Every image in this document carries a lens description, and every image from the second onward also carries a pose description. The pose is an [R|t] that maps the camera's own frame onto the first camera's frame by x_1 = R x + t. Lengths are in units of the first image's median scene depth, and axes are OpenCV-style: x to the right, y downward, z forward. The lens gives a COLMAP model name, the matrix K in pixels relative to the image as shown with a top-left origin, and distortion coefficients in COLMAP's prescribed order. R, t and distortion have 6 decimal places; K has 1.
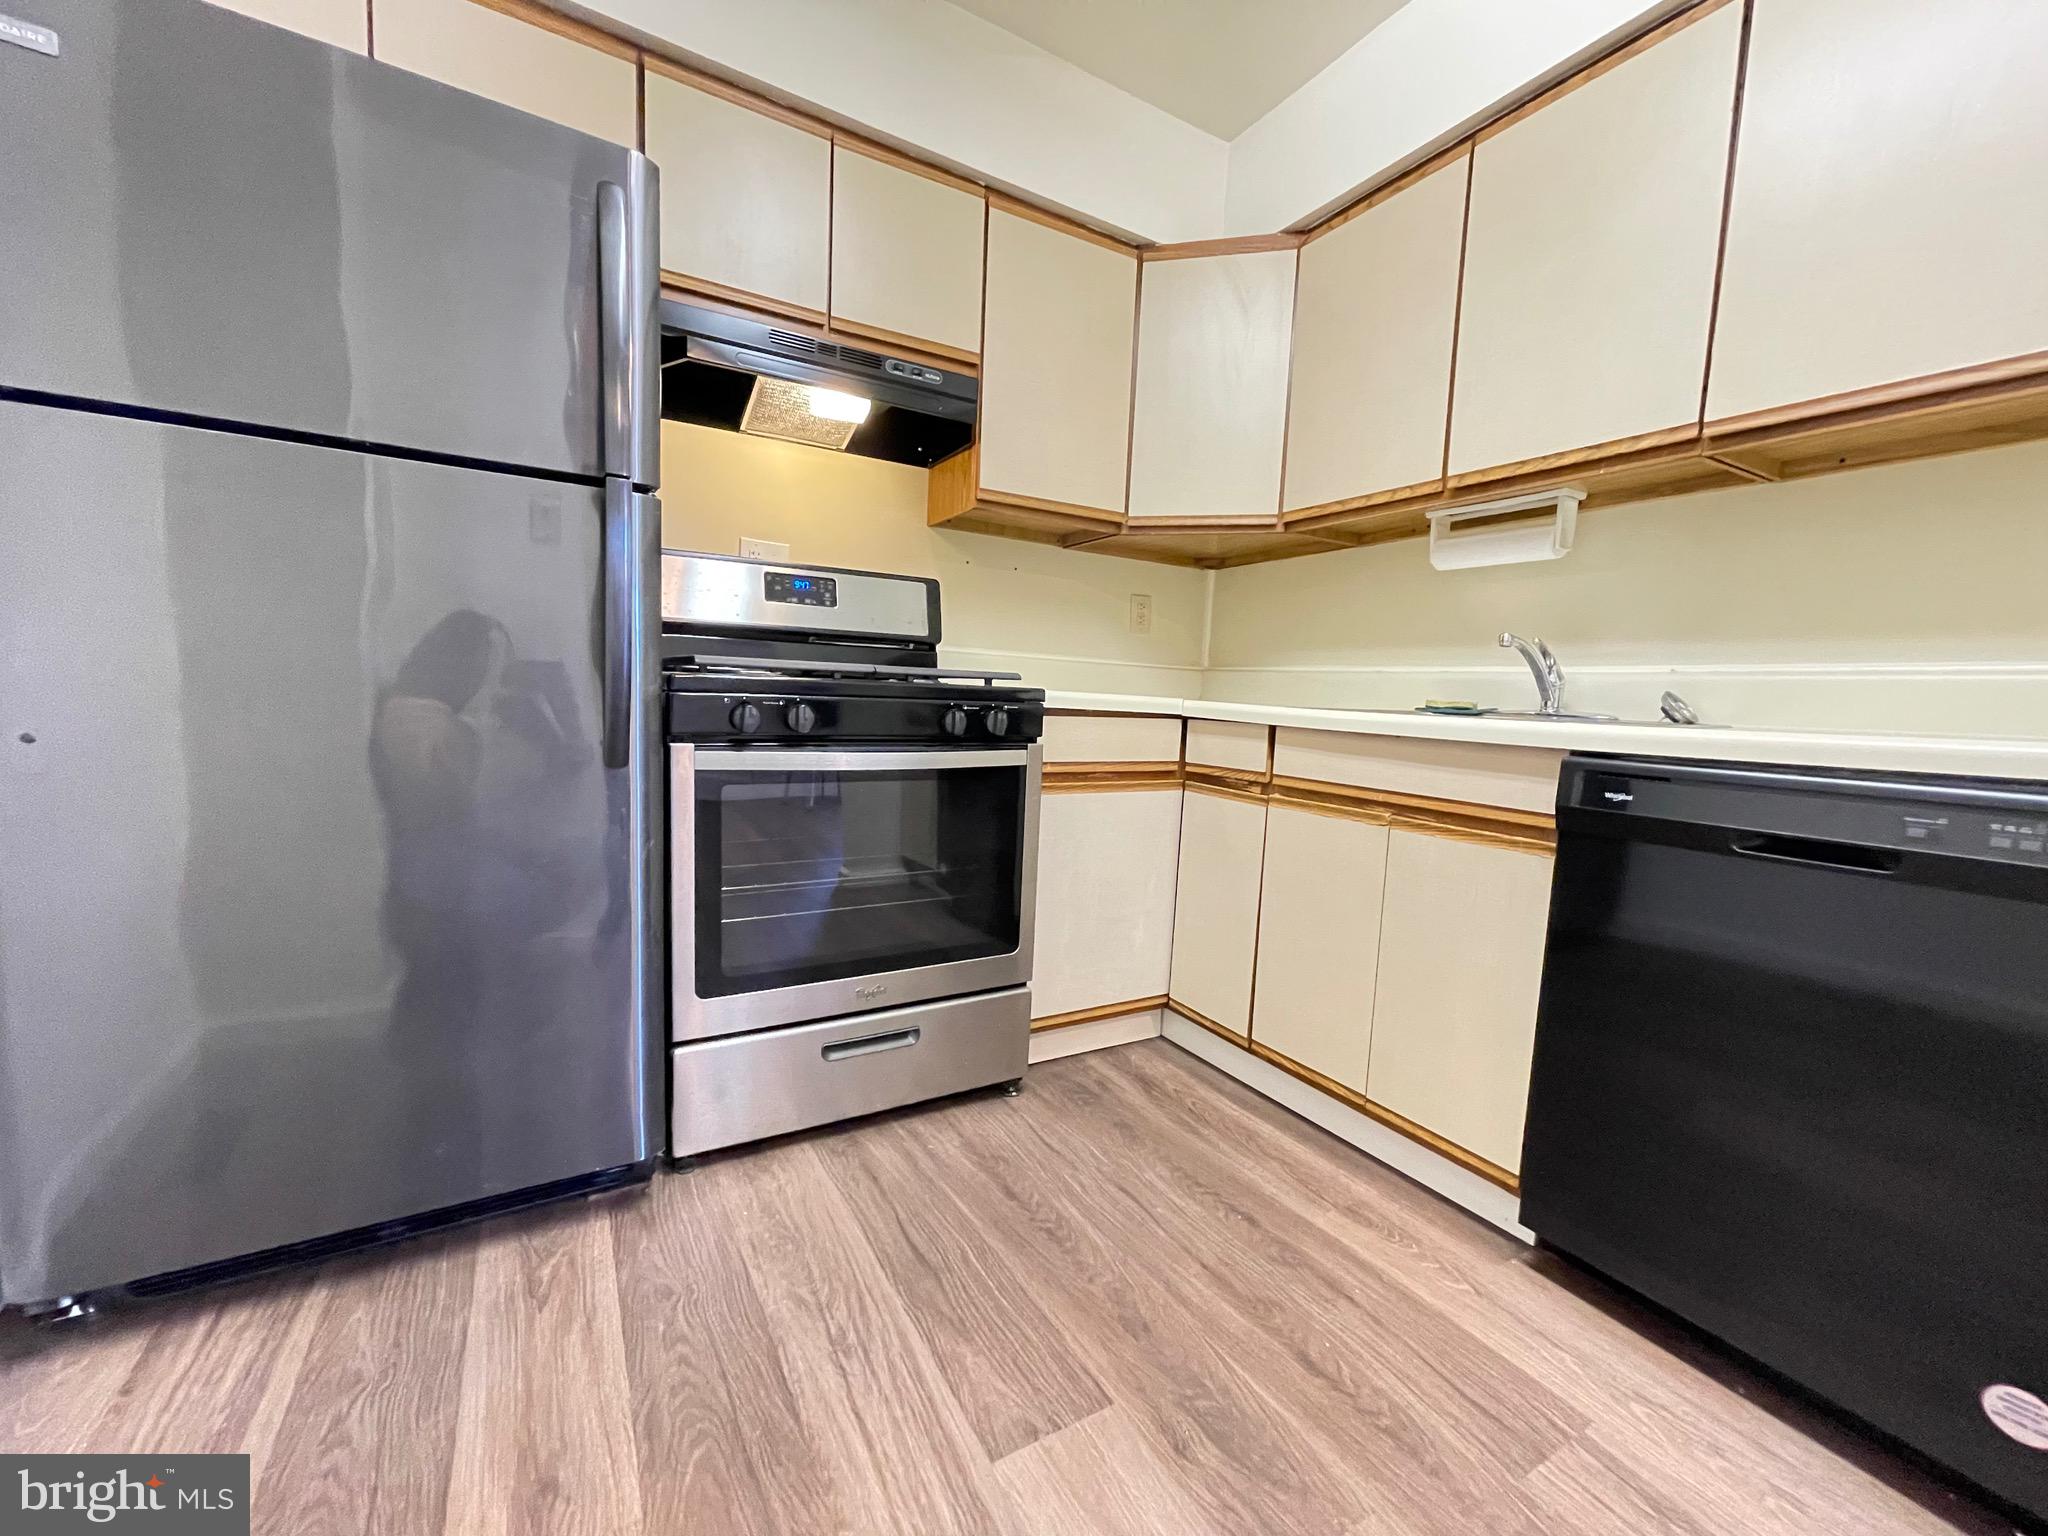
lens RADIAL K [[821.1, 0, 1020.7], [0, 821.1, 771.5], [0, 0, 1]] dist [-0.000754, 0.000267]
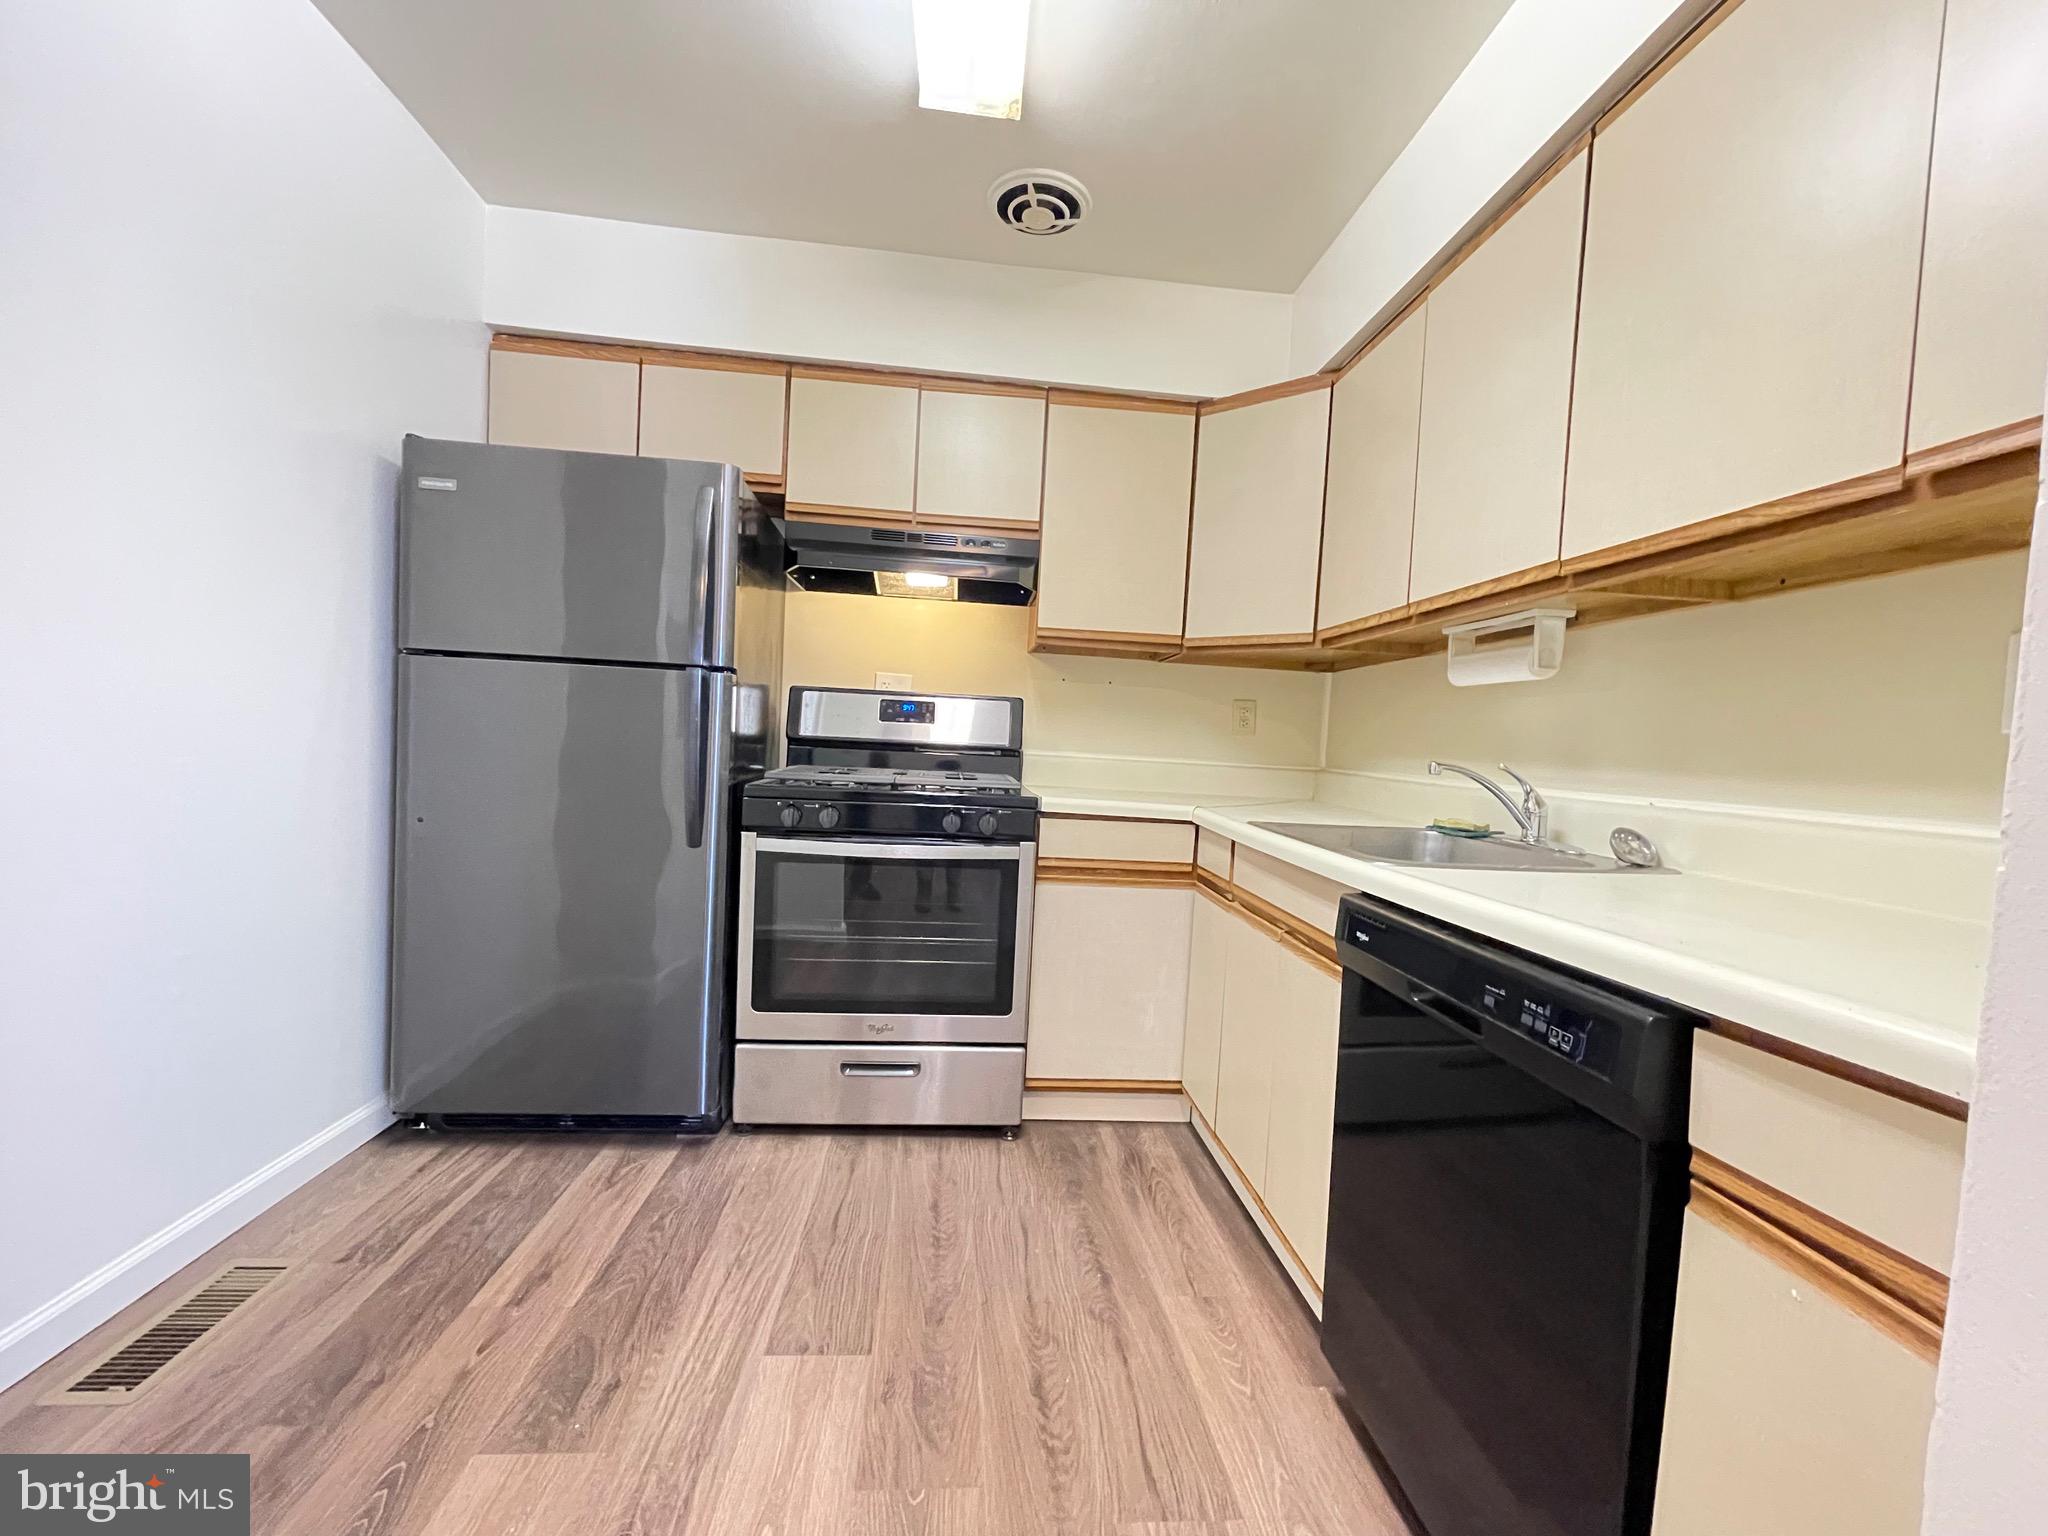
lens RADIAL K [[821.1, 0, 1020.7], [0, 821.1, 771.5], [0, 0, 1]] dist [-0.000754, 0.000267]
pose [[0.904097, 0.021433, -0.426790, 0.569552], [-0.054609, 0.996347, -0.065648, -0.063859], [0.423824, 0.082659, 0.901965, -0.114160]]
